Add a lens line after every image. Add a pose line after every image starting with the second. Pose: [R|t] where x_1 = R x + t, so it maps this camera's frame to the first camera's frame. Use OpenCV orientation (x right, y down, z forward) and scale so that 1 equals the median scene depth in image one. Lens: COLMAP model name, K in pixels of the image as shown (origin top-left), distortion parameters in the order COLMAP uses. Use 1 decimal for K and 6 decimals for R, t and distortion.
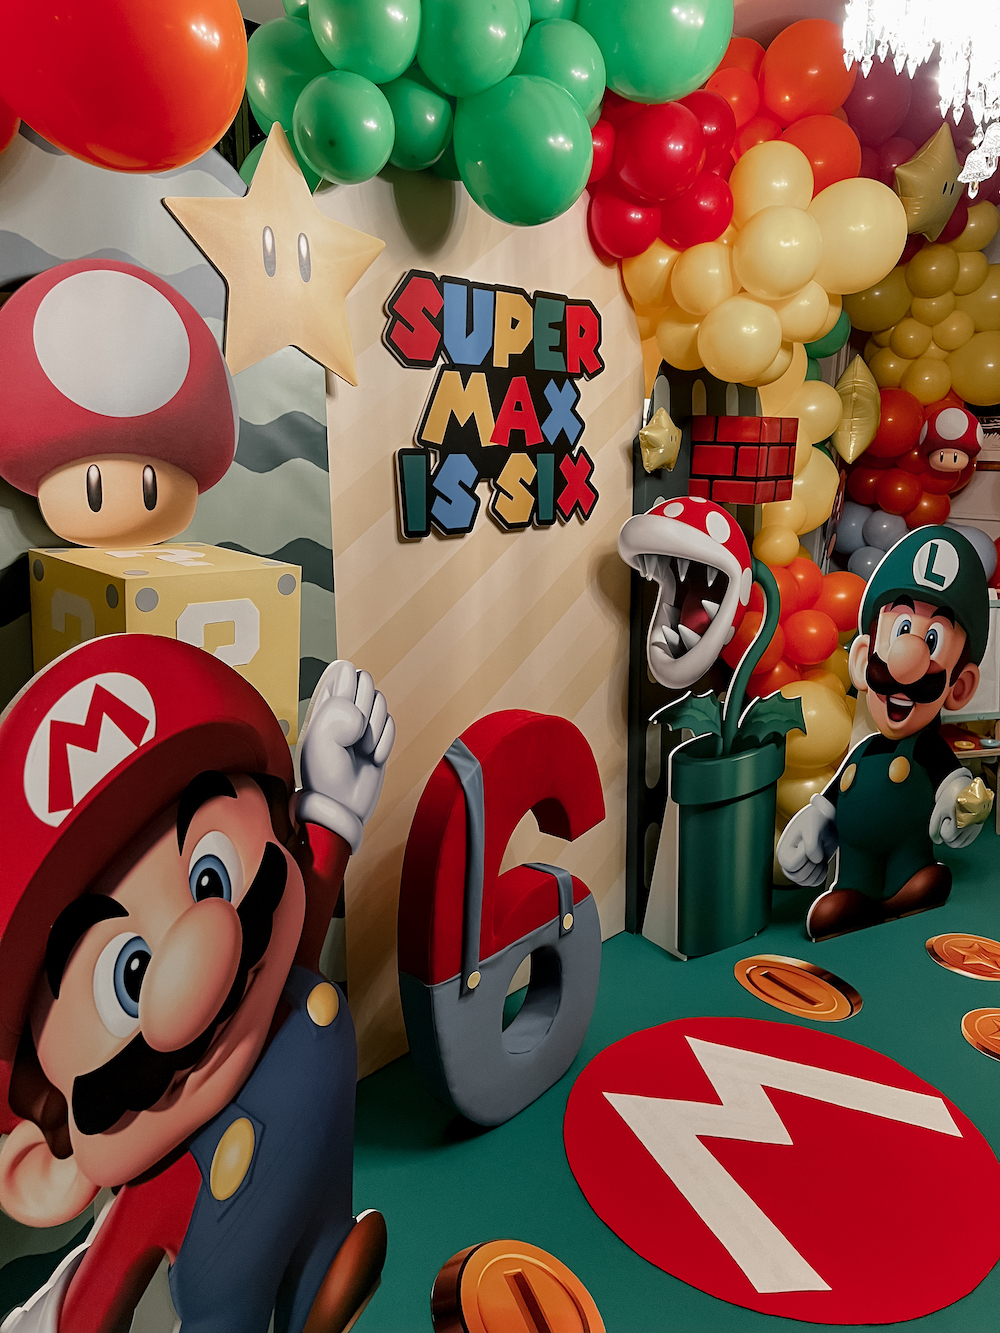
lens RADIAL K [[1015.7, 0, 504.0], [0, 1015.7, 677.6], [0, 0, 1]] dist [0.056153, -0.082789]
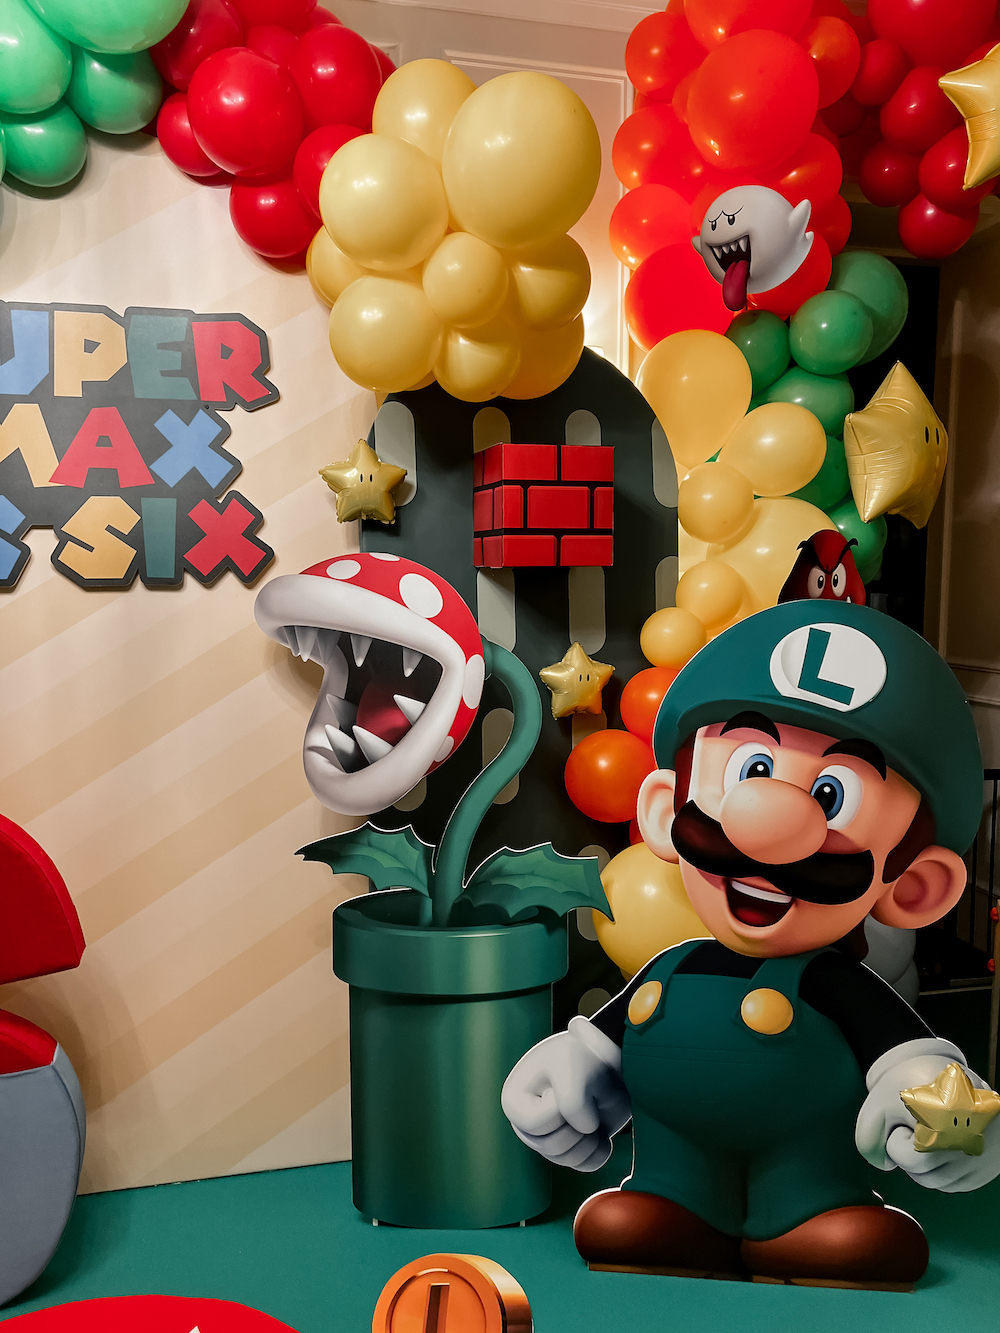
lens RADIAL K [[1015.7, 0, 504.0], [0, 1015.7, 677.6], [0, 0, 1]] dist [0.056153, -0.082789]
pose [[0.824271, 0.031831, -0.565300, 0.718226], [-0.118081, 0.986129, -0.116648, -0.015307], [0.553746, 0.162901, 0.816596, 0.496415]]
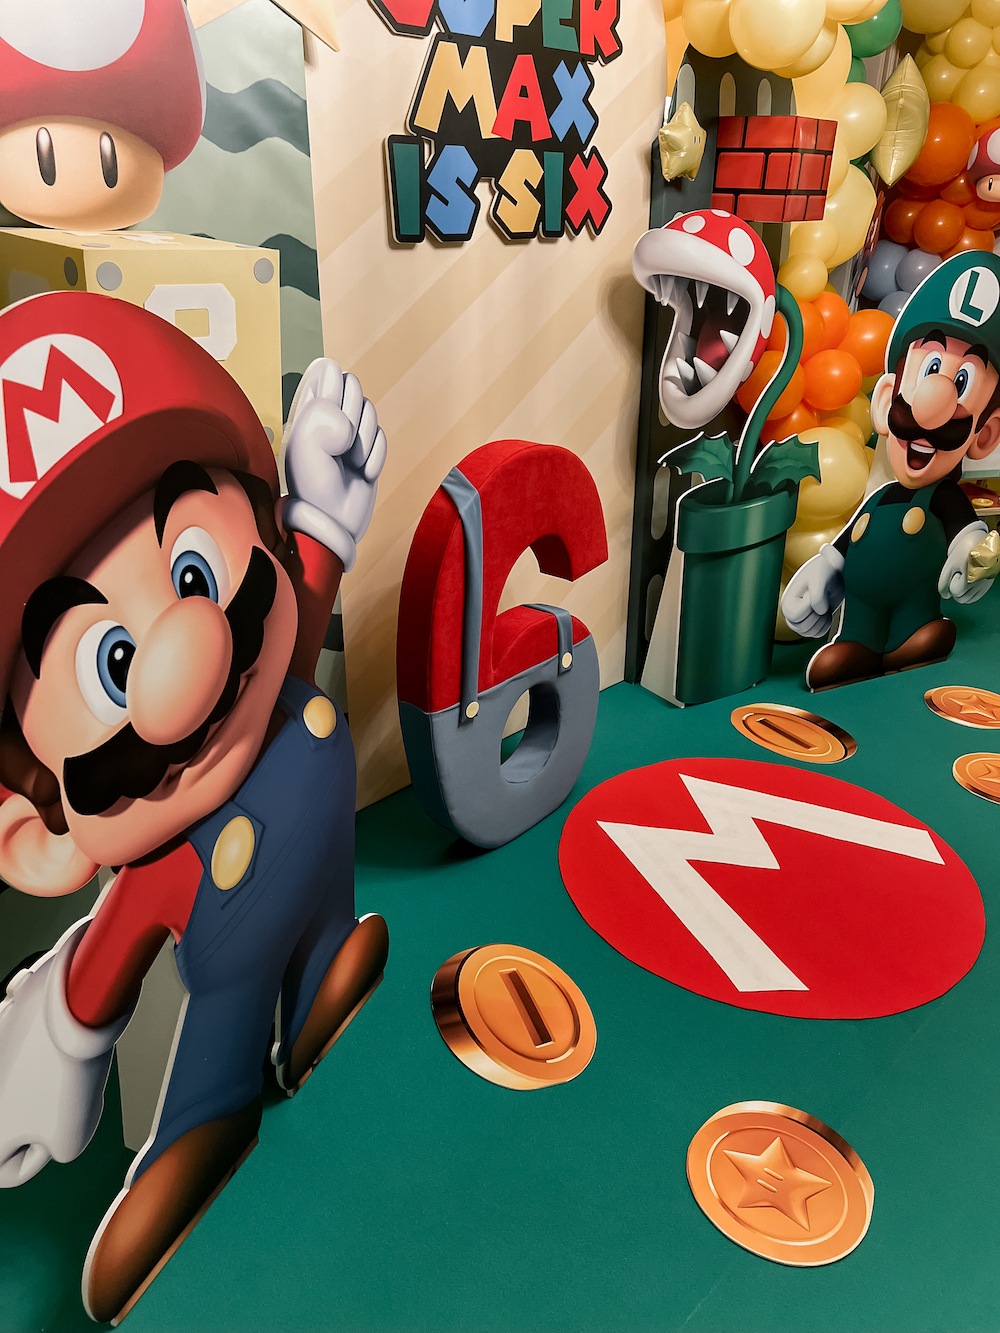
lens RADIAL K [[1015.7, 0, 504.0], [0, 1015.7, 677.6], [0, 0, 1]] dist [0.056153, -0.082789]
pose [[0.999945, 0.008291, -0.006361, 0.006333], [-0.006796, 0.978356, 0.206819, 0.045729], [0.007938, -0.206764, 0.978359, 0.019895]]
